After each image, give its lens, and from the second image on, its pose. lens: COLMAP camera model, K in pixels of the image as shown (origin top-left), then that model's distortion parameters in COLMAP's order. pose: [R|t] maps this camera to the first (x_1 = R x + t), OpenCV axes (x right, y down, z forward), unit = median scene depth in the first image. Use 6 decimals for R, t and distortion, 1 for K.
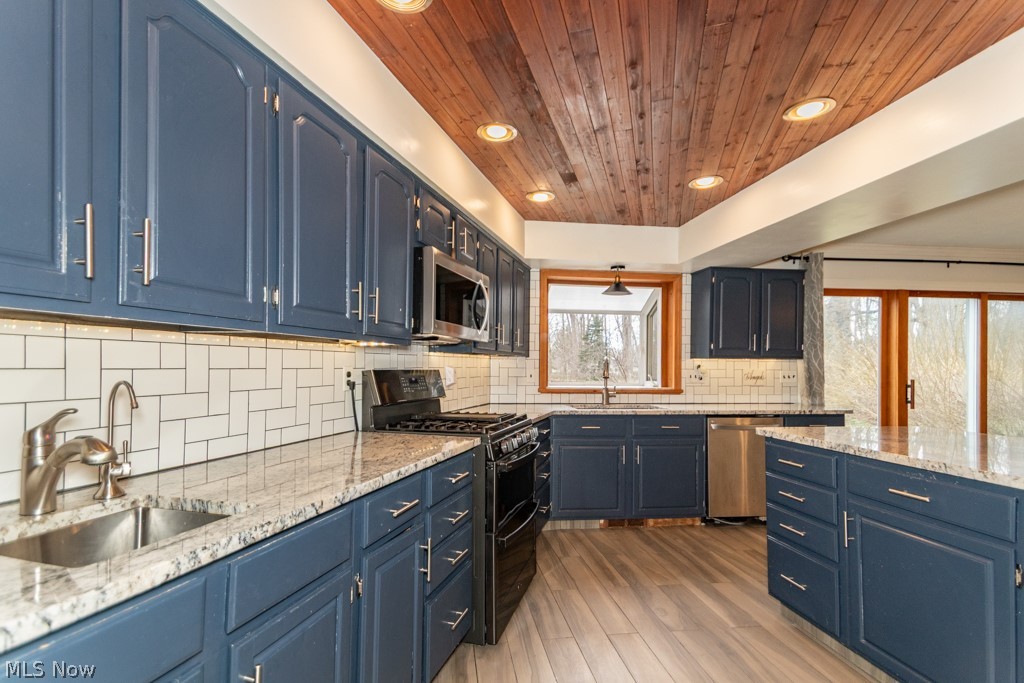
lens RADIAL K [[475.6, 0, 511.7], [0, 475.6, 361.6], [0, 0, 1]] dist [0.096287, -0.043498]
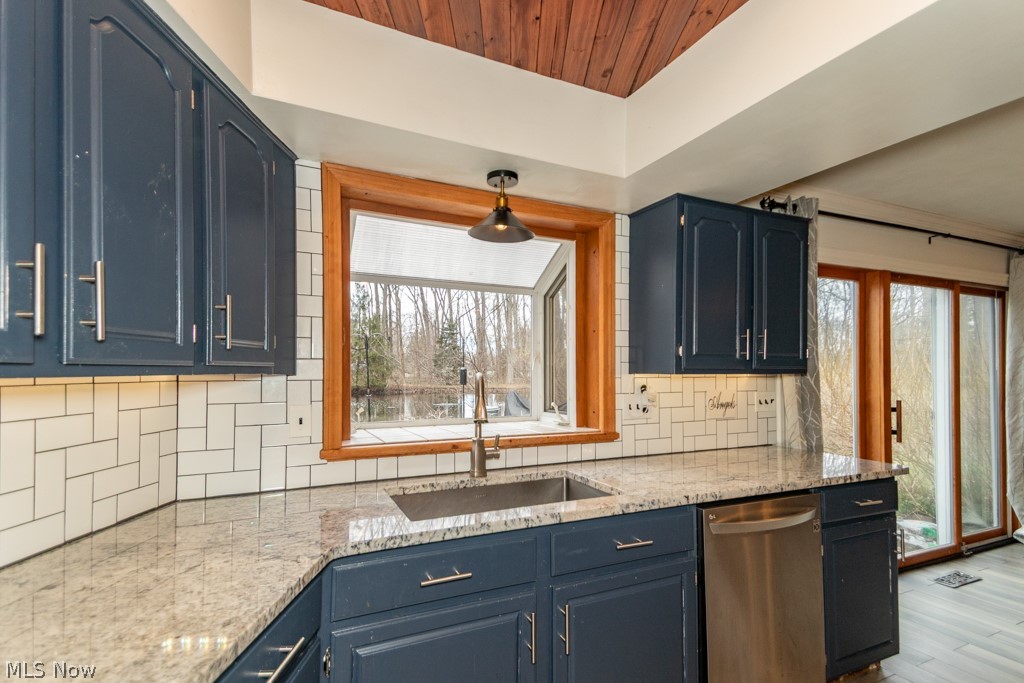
lens RADIAL K [[484.7, 0, 507.6], [0, 484.7, 372.1], [0, 0, 1]] dist [0.084407, -0.036997]
pose [[0.957724, -0.008044, 0.287575, 0.085156], [0.004236, 0.999895, 0.013864, -0.016234], [-0.287656, -0.012060, 0.957658, 0.519113]]
